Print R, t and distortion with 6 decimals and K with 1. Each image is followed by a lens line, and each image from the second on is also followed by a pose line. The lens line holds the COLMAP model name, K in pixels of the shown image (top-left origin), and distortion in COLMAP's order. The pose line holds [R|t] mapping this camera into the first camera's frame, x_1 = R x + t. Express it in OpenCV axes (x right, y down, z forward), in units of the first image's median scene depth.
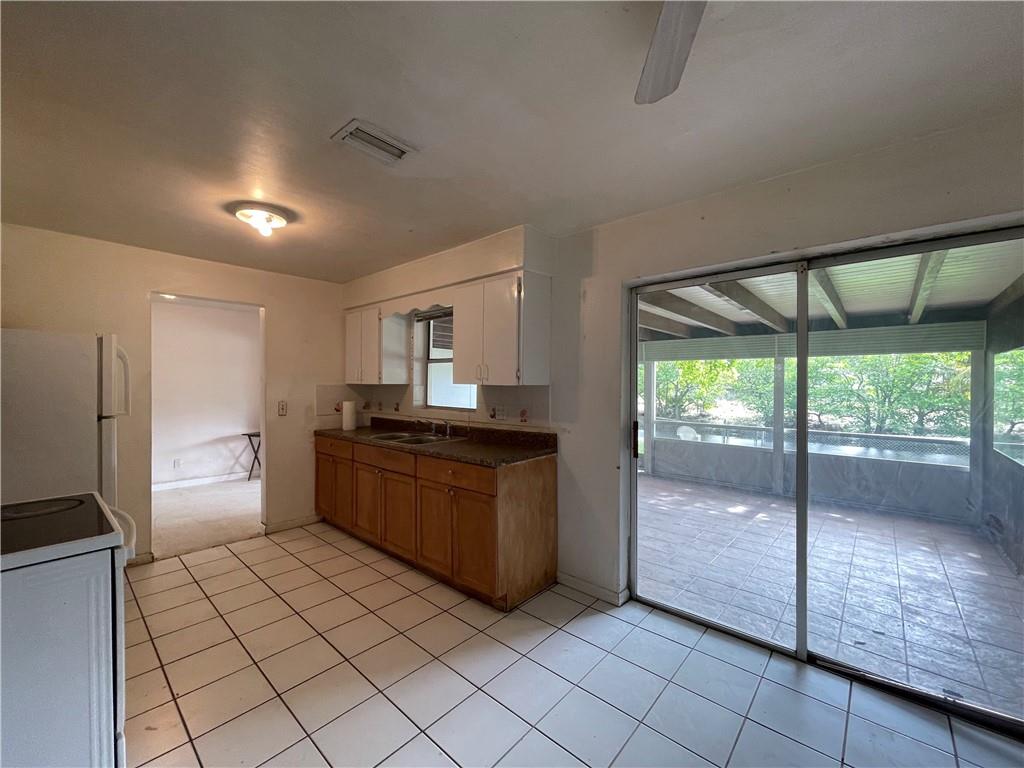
lens RADIAL K [[414.9, 0, 508.5], [0, 414.9, 384.9], [0, 0, 1]] dist [-0.001174, 0.000236]
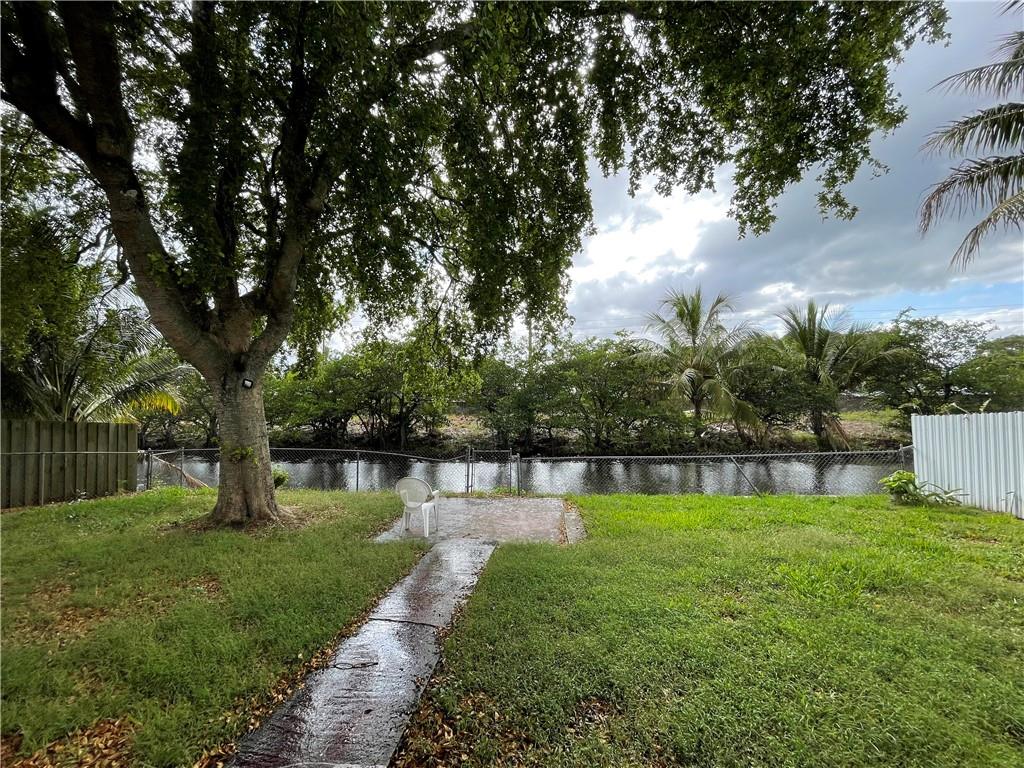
lens RADIAL K [[414.9, 0, 508.5], [0, 414.9, 384.9], [0, 0, 1]] dist [-0.001174, 0.000236]
pose [[0.810385, 0.004729, 0.585879, 0.139819], [0.018533, 0.999260, -0.033699, 0.005574], [-0.585605, 0.038168, 0.809698, 0.313706]]
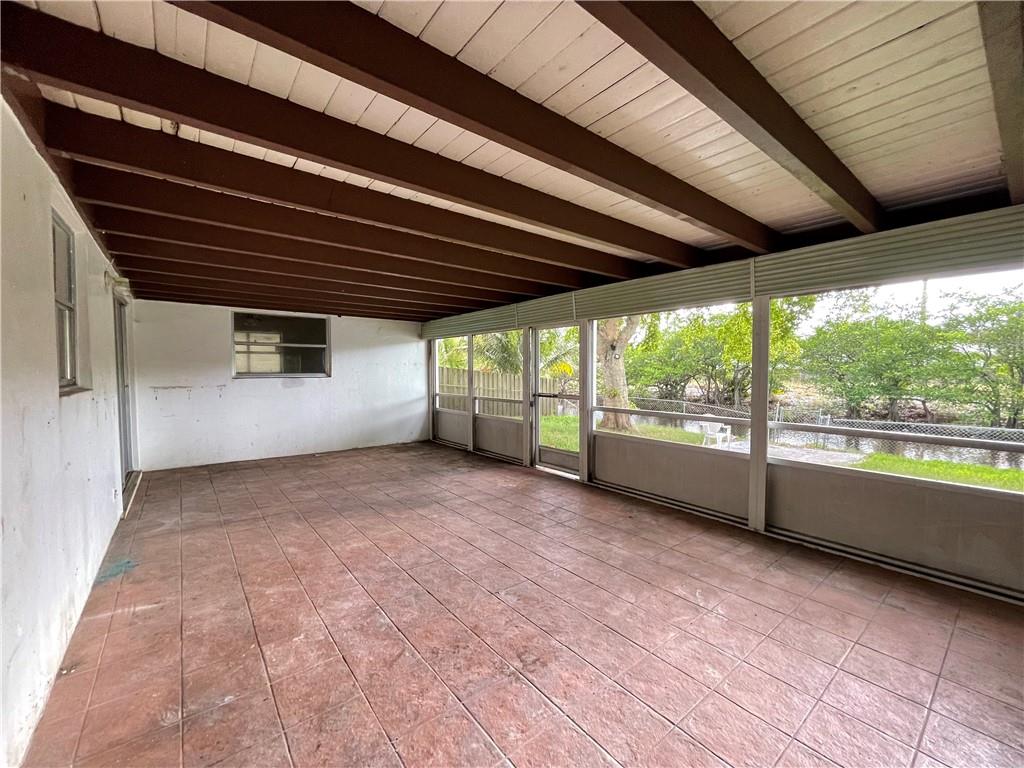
lens RADIAL K [[414.9, 0, 508.5], [0, 414.9, 384.9], [0, 0, 1]] dist [-0.001174, 0.000236]
pose [[0.985282, -0.003113, -0.170911, 0.115878], [0.009033, 0.999385, 0.033872, 0.008905], [0.170700, -0.034917, 0.984704, 0.104460]]
